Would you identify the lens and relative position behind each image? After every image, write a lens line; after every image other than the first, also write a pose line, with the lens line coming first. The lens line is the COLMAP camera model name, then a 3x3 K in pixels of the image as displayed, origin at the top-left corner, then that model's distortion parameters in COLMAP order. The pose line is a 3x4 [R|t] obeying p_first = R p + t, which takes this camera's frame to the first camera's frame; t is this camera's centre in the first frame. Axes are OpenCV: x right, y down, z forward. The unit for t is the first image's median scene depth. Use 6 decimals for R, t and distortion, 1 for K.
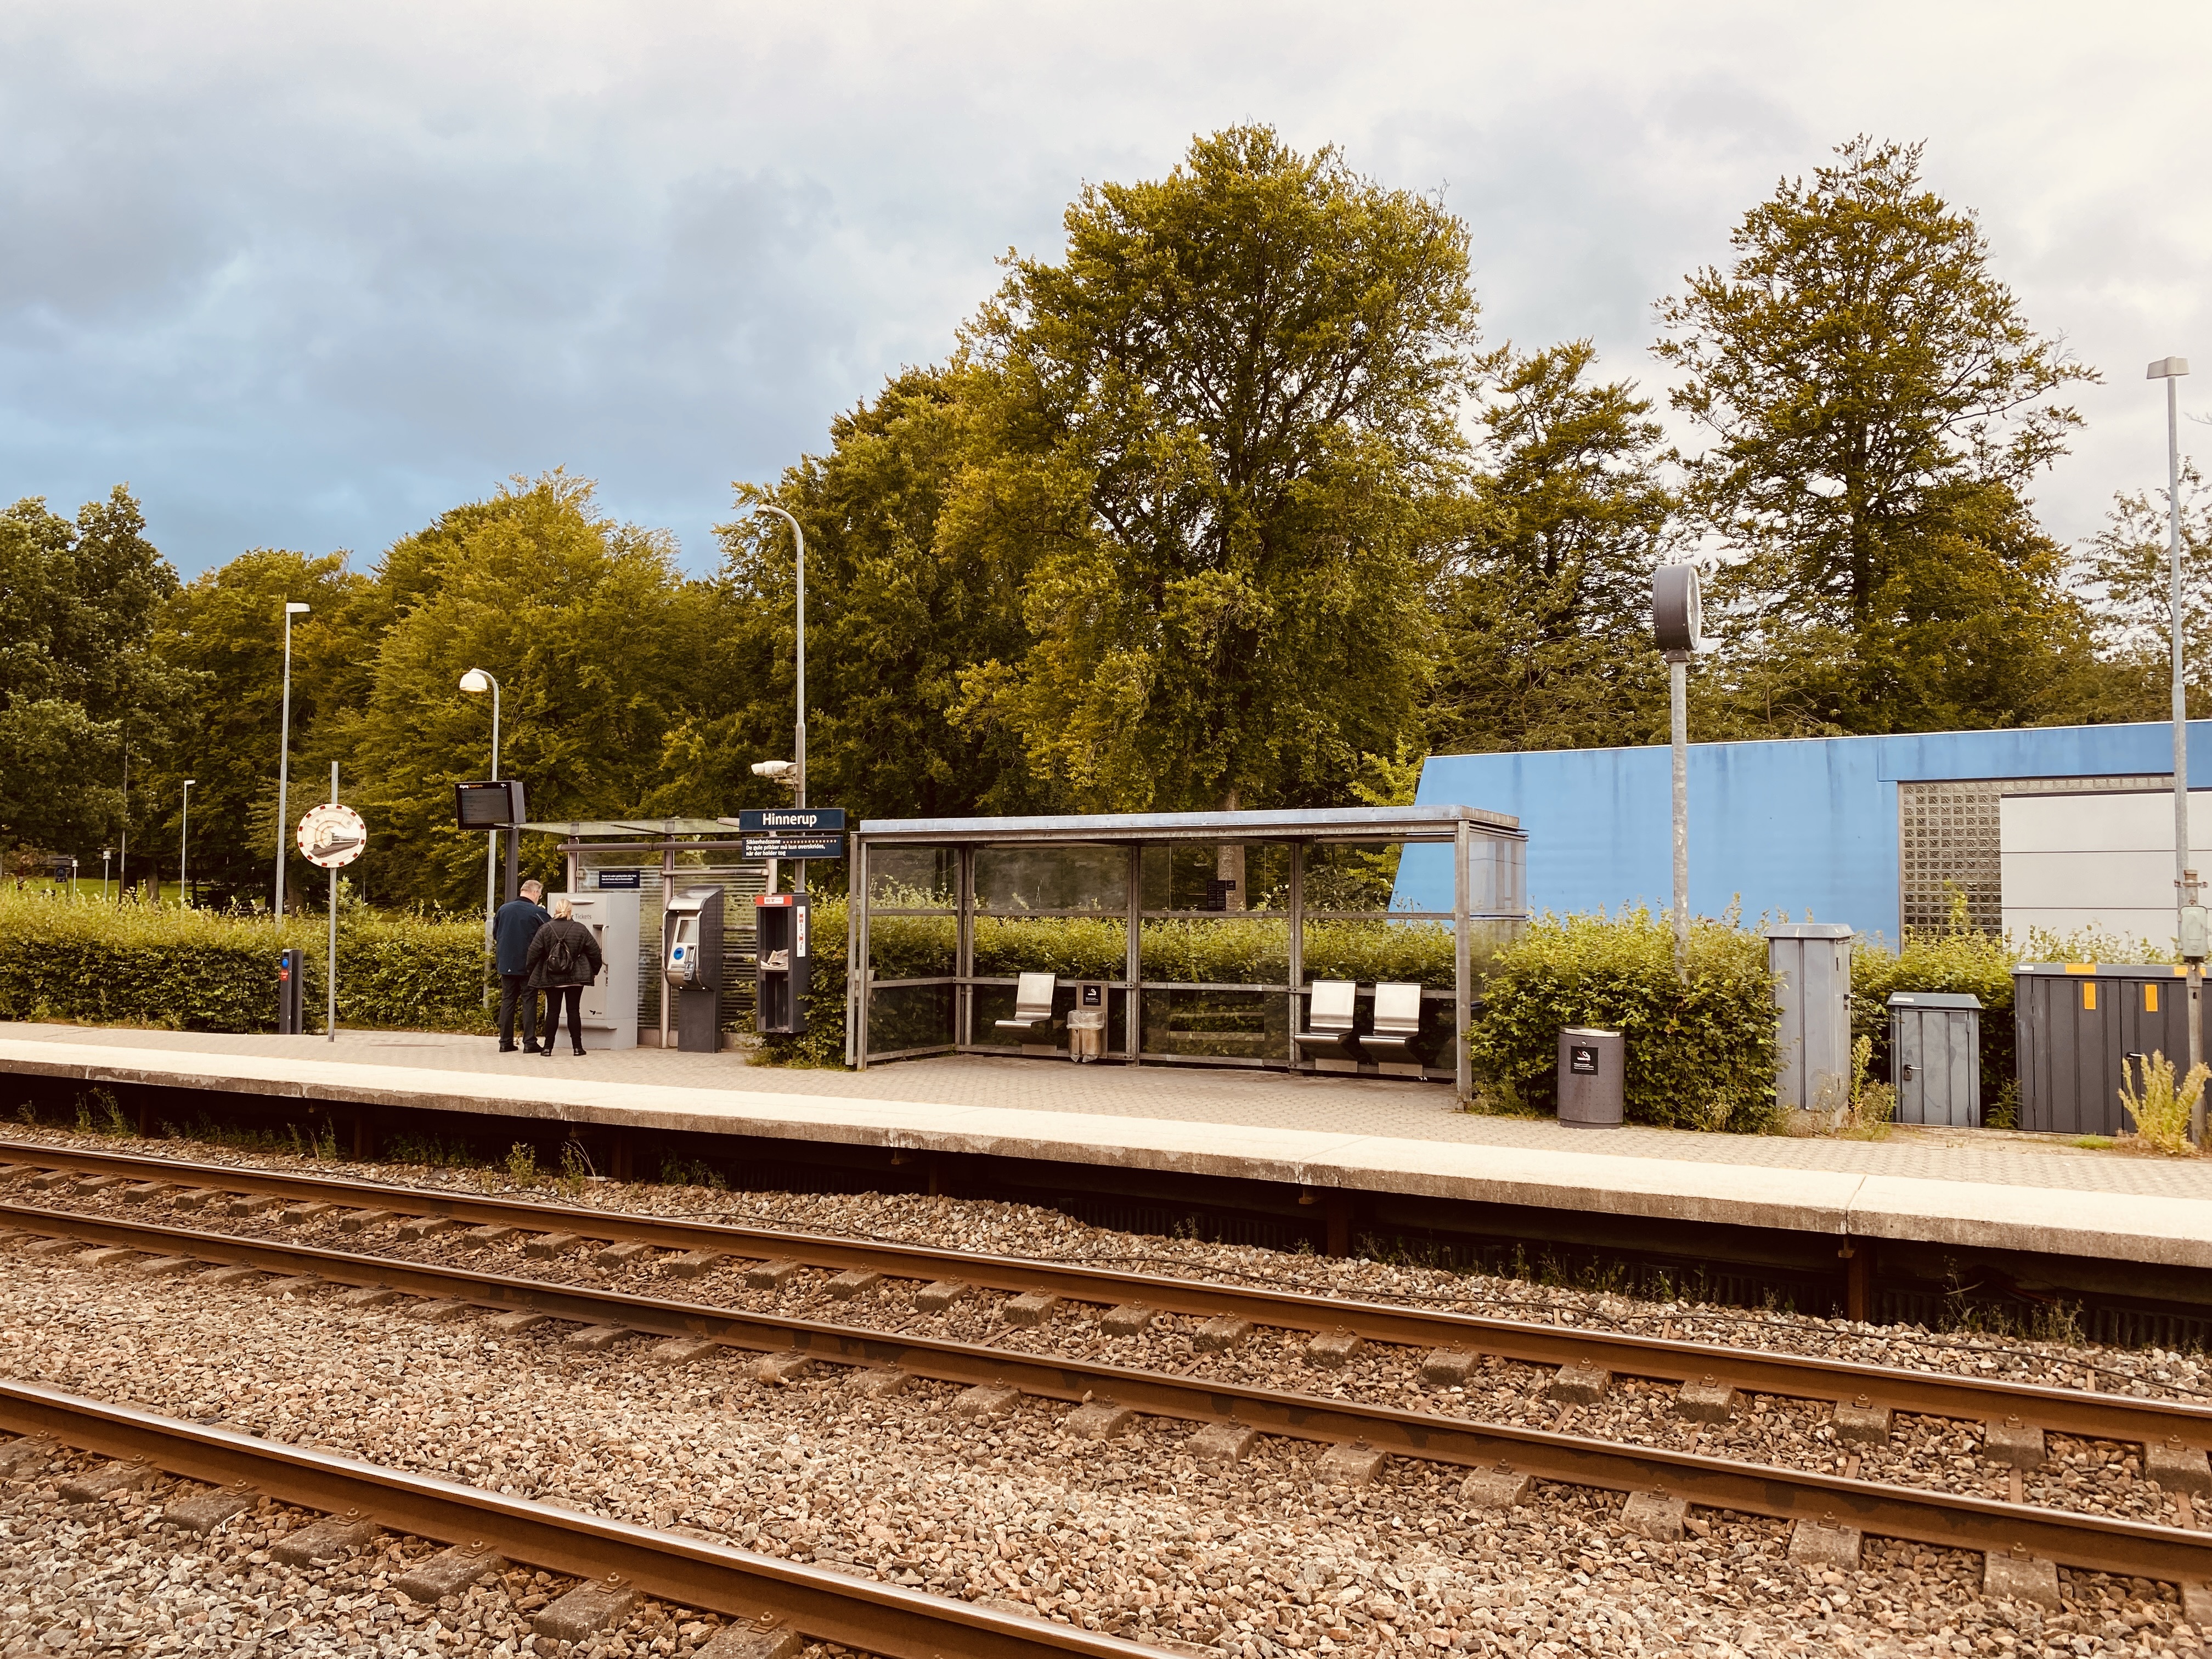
lens RADIAL K [[1689.4, 0, 1106.2], [0, 1689.4, 850.9], [0, 0, 1]] dist [0.082337, -0.129151]
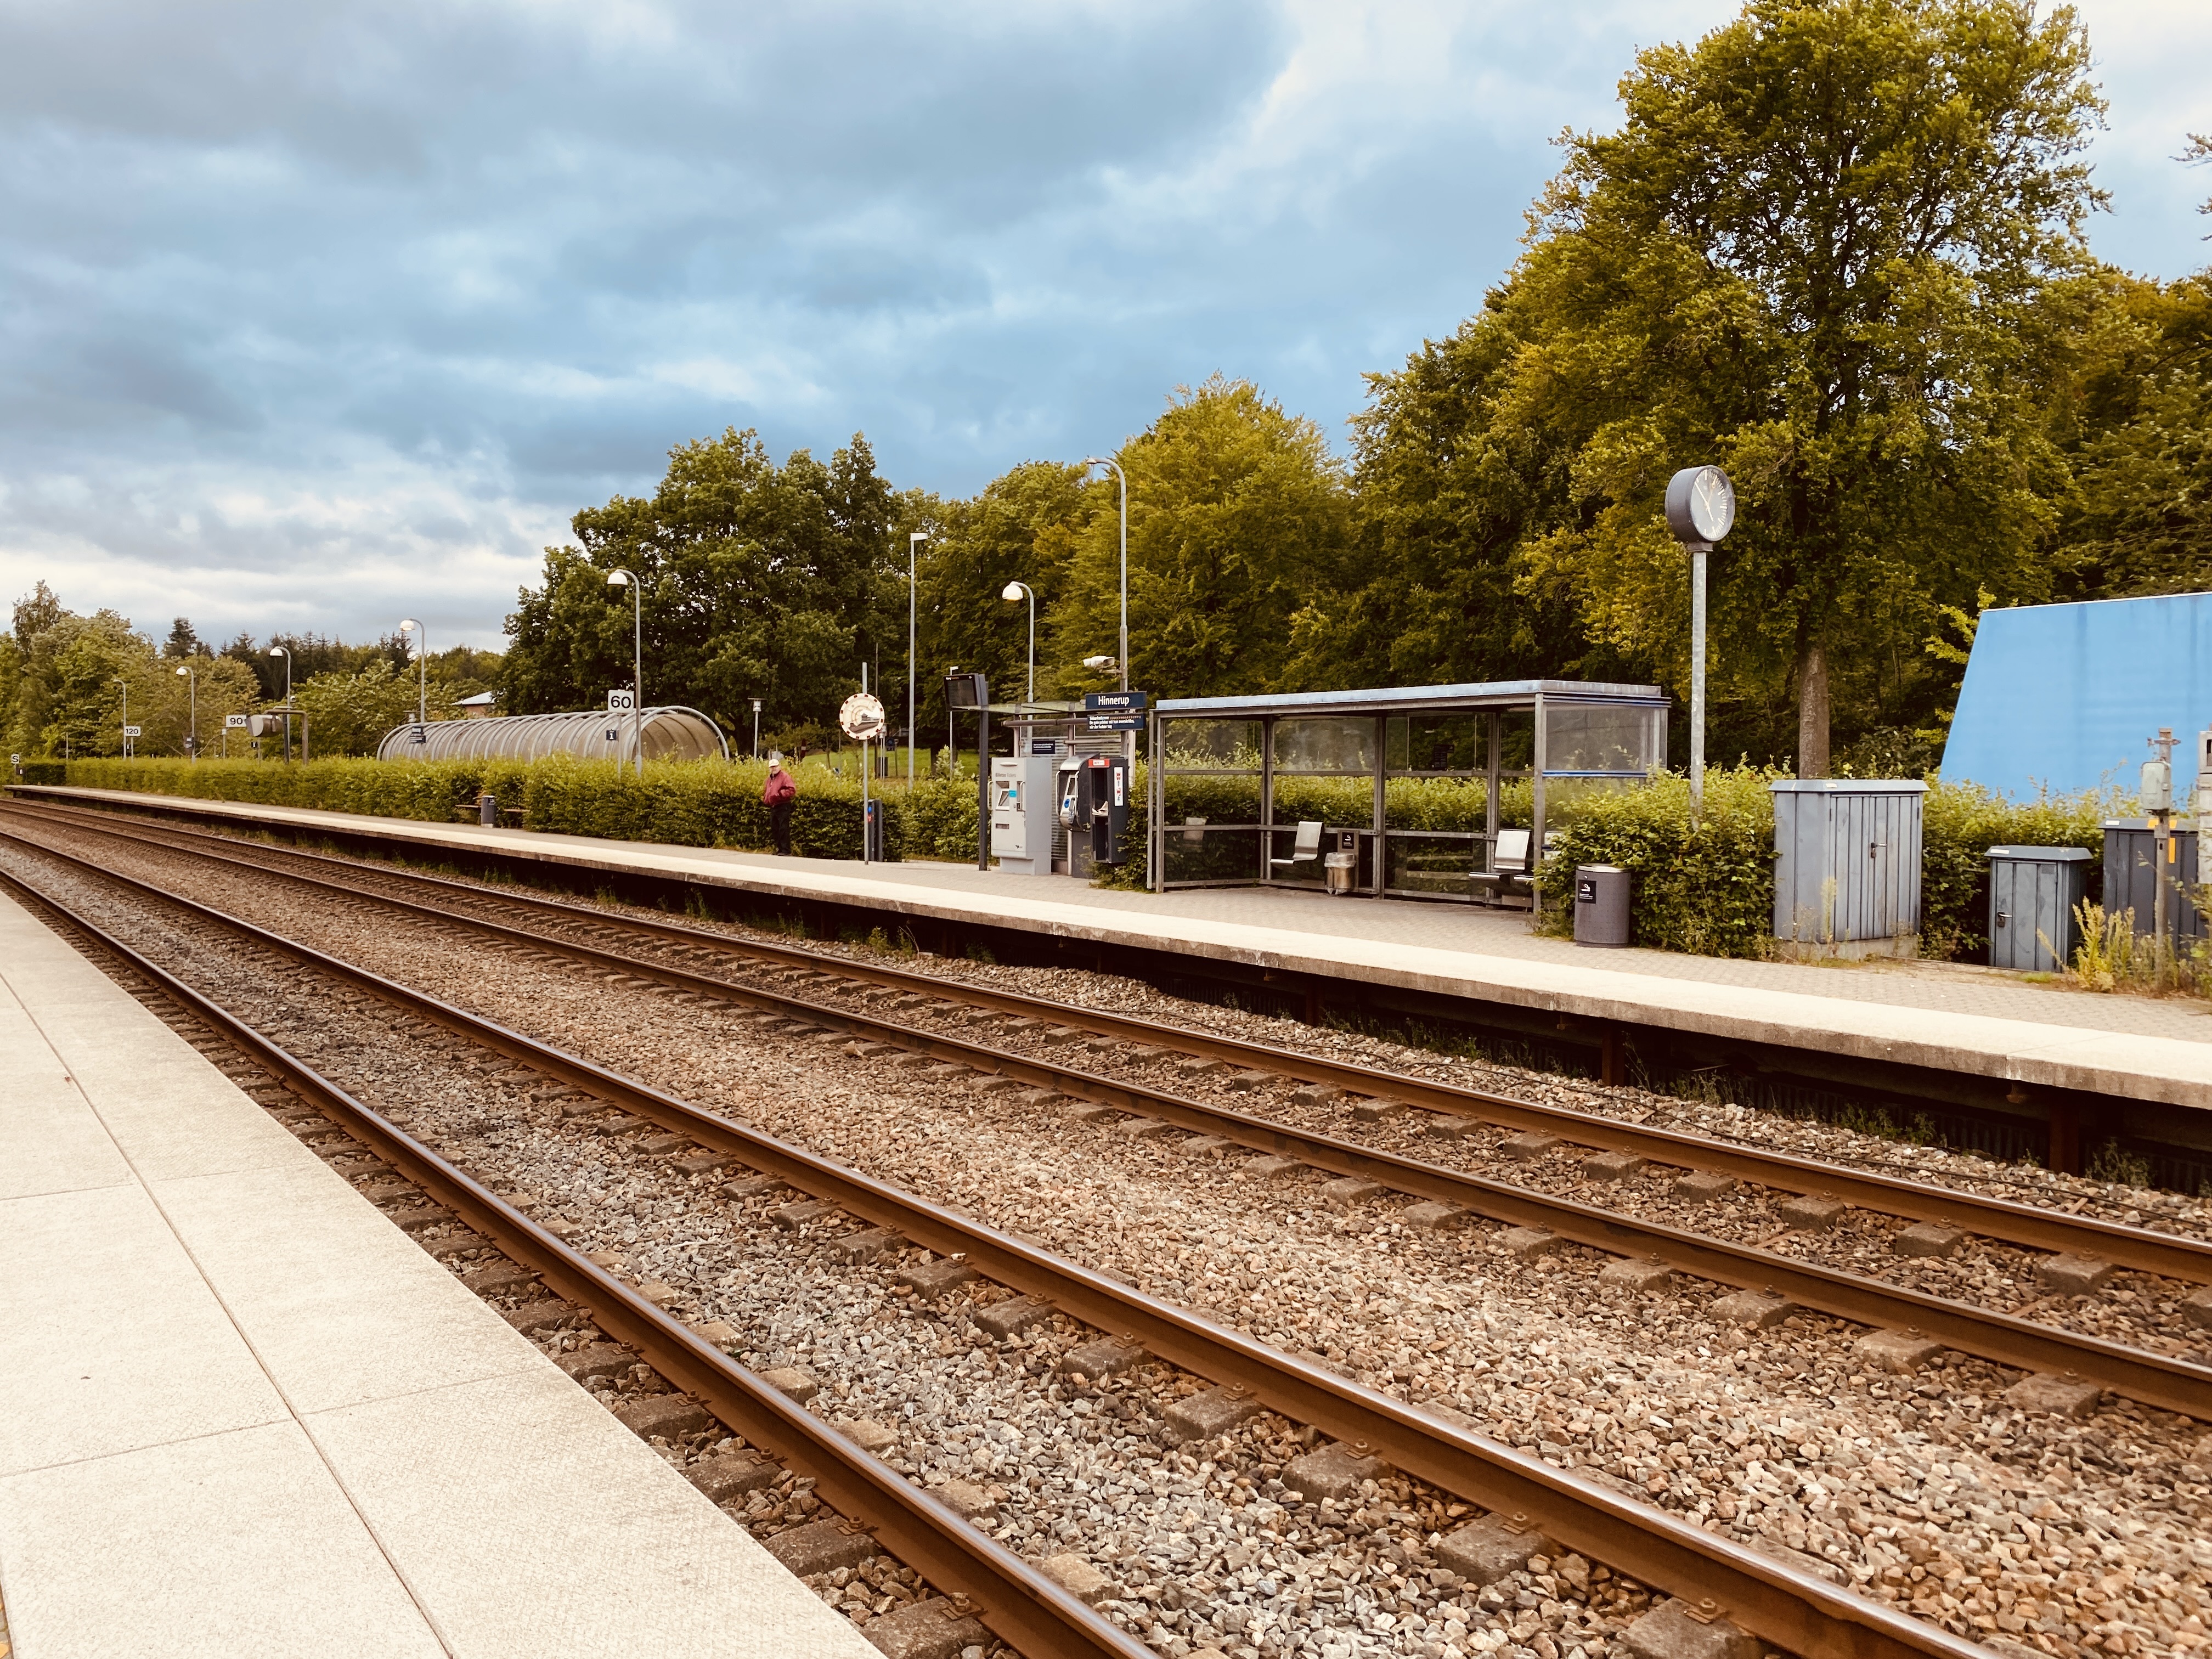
lens RADIAL K [[1623.0, 0, 1011.8], [0, 1623.0, 775.1], [0, 0, 1]] dist [0.082212, -0.119481]
pose [[0.892533, 0.000521, -0.450982, 0.301410], [0.015451, 0.999377, 0.031733, -0.001939], [0.450717, -0.035291, 0.891969, -0.149353]]
